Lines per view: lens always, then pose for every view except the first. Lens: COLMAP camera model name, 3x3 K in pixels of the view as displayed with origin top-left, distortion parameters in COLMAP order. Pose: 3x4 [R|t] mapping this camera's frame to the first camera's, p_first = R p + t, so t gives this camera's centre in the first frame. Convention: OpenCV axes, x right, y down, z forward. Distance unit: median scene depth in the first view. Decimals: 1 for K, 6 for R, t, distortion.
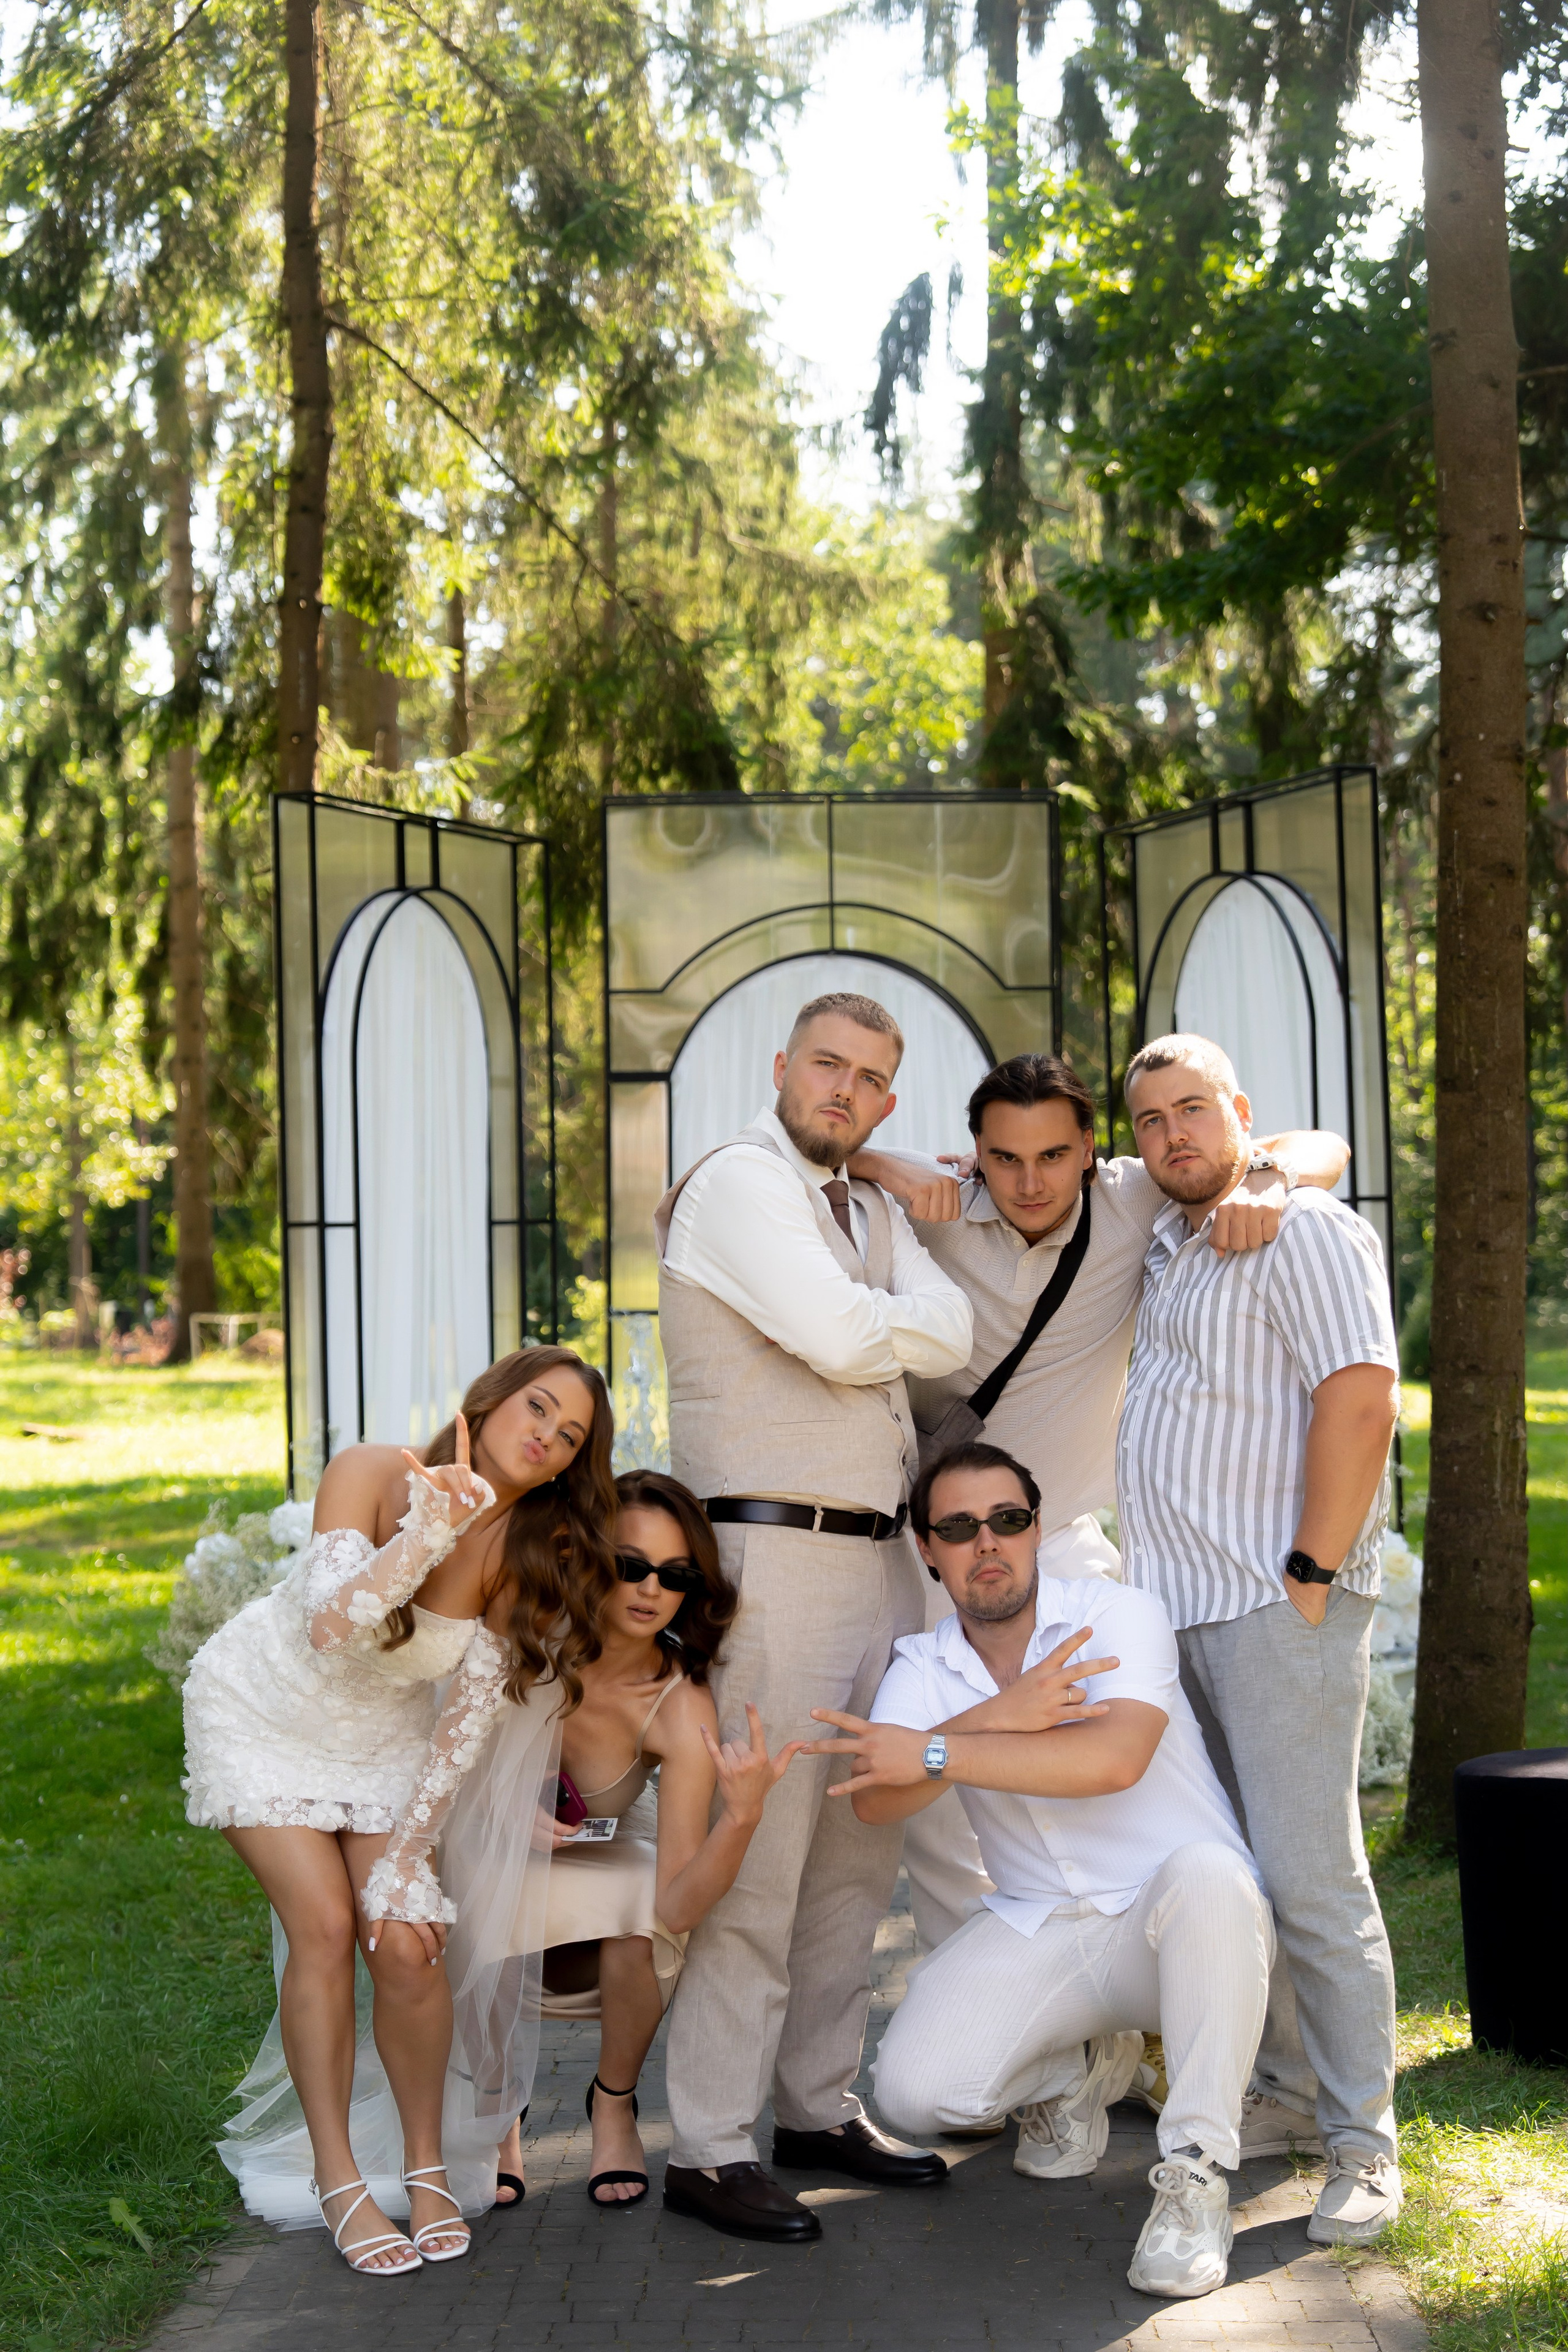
lens RADIAL K [[3639.9, 0, 784.0], [0, 3639.9, 1176.0], [0, 0, 1]] dist [-0.002785, -0.021706]
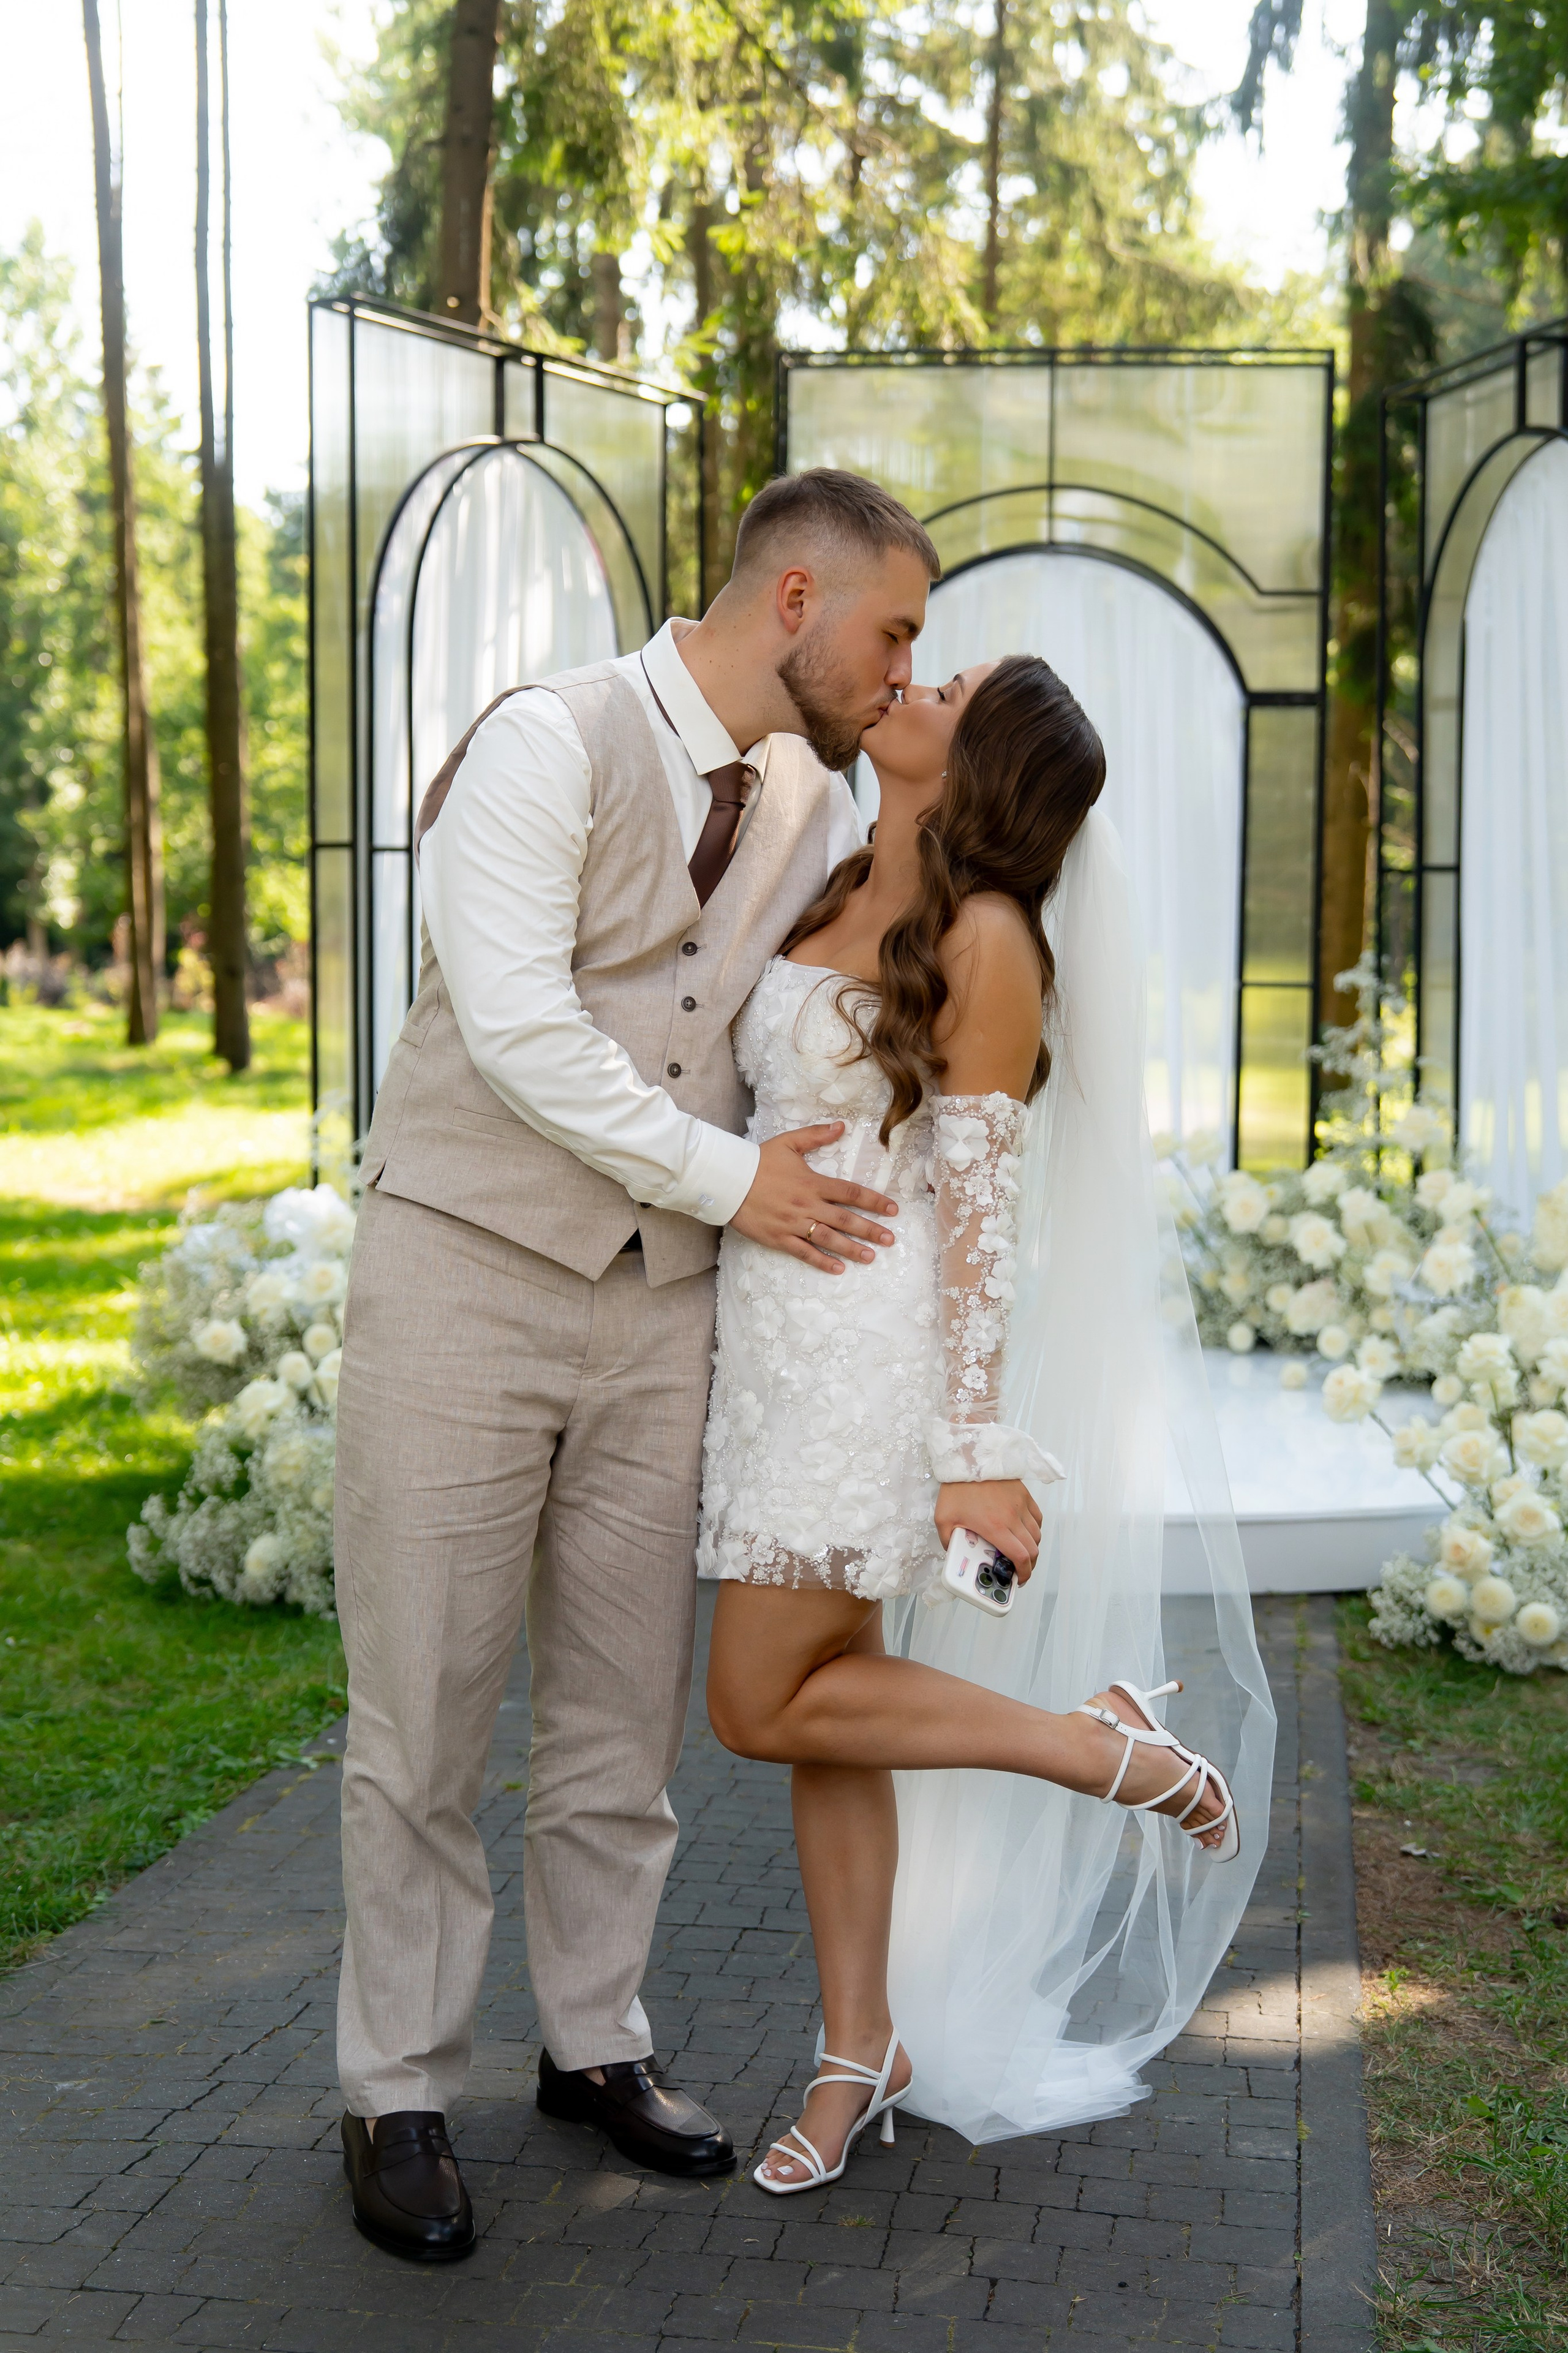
lens RADIAL K [[3081.8, 0, 784.0], [0, 3081.8, 1176.5], [0, 0, 1]] dist [-0.002211, -0.029302]
pose [[0.990402, 0.037979, -0.132899, 0.023755], [-0.025632, 0.995298, 0.093411, 0.007864], [0.135821, -0.089108, 0.986718, 0.132490]]
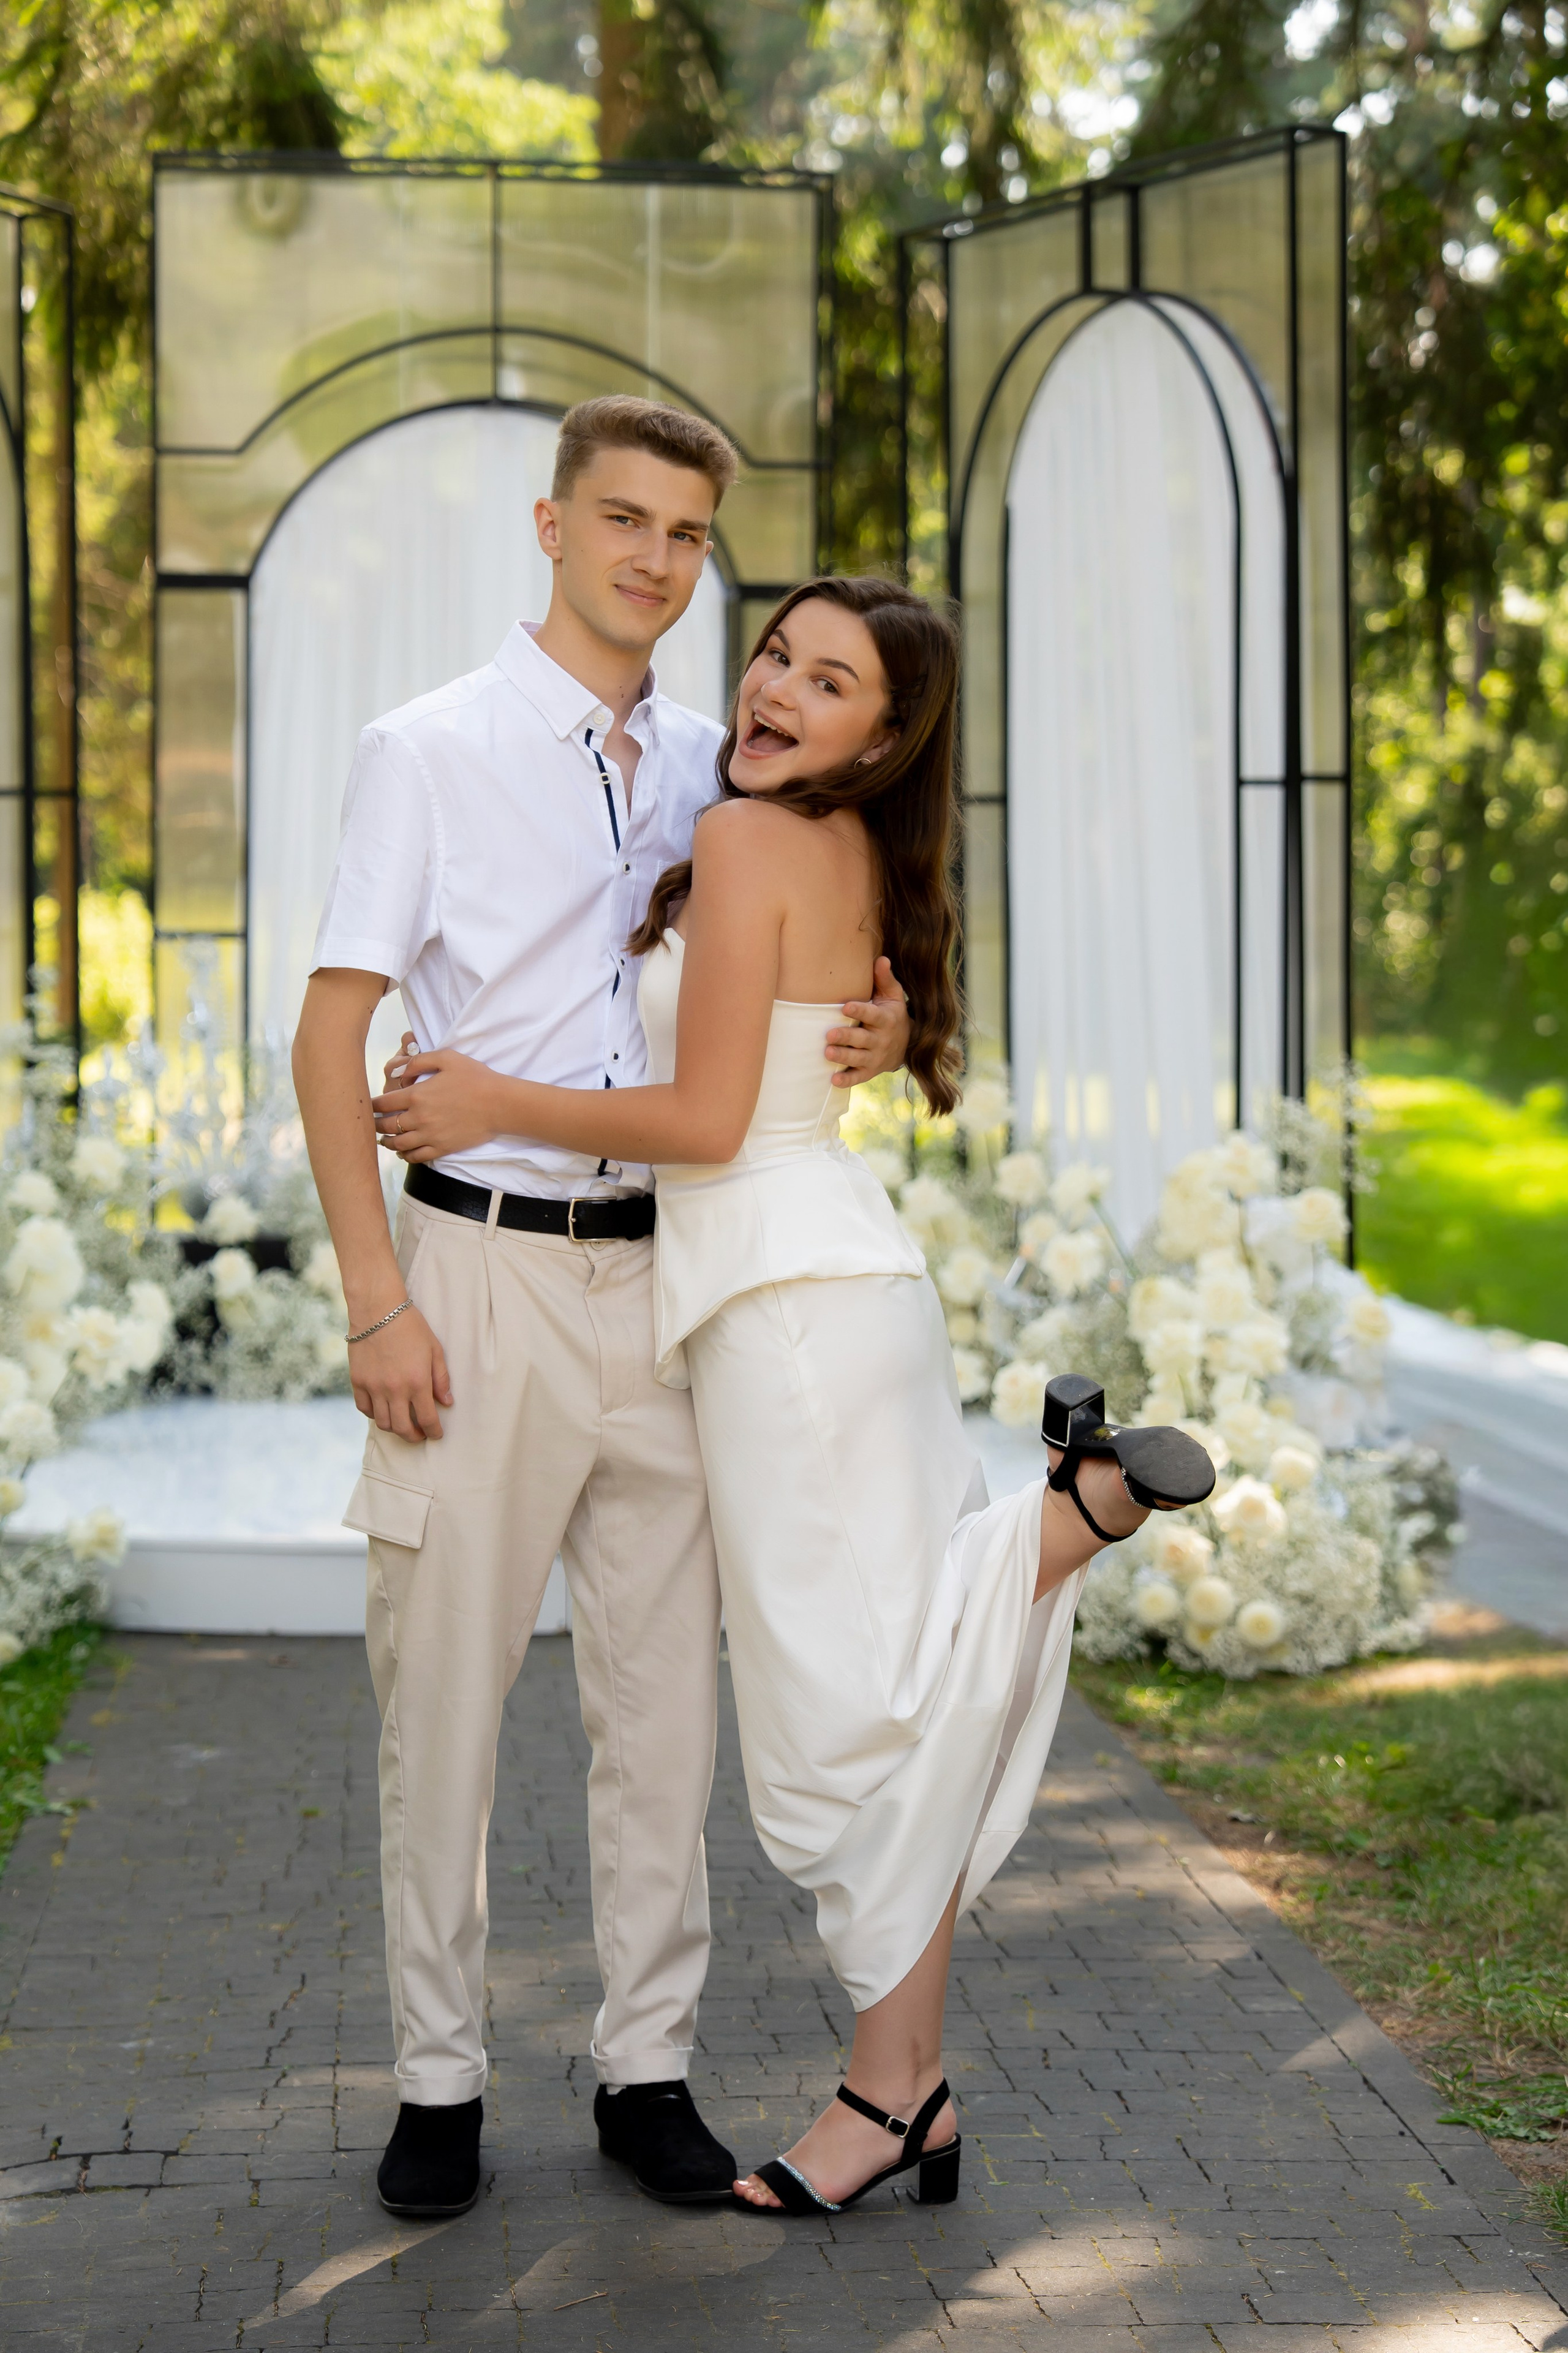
lens RADIAL K [[4638.2, 0, 784.0], [0, 4638.2, 1176.5], [0, 0, 1]] dist [0.016246, -0.105581]
pose [[0.992896, 0.013466, 0.118222, -0.015114], [-0.022788, 0.996704, 0.077863, 0.005976], [-0.116784, -0.080003, 0.989930, 0.061909]]
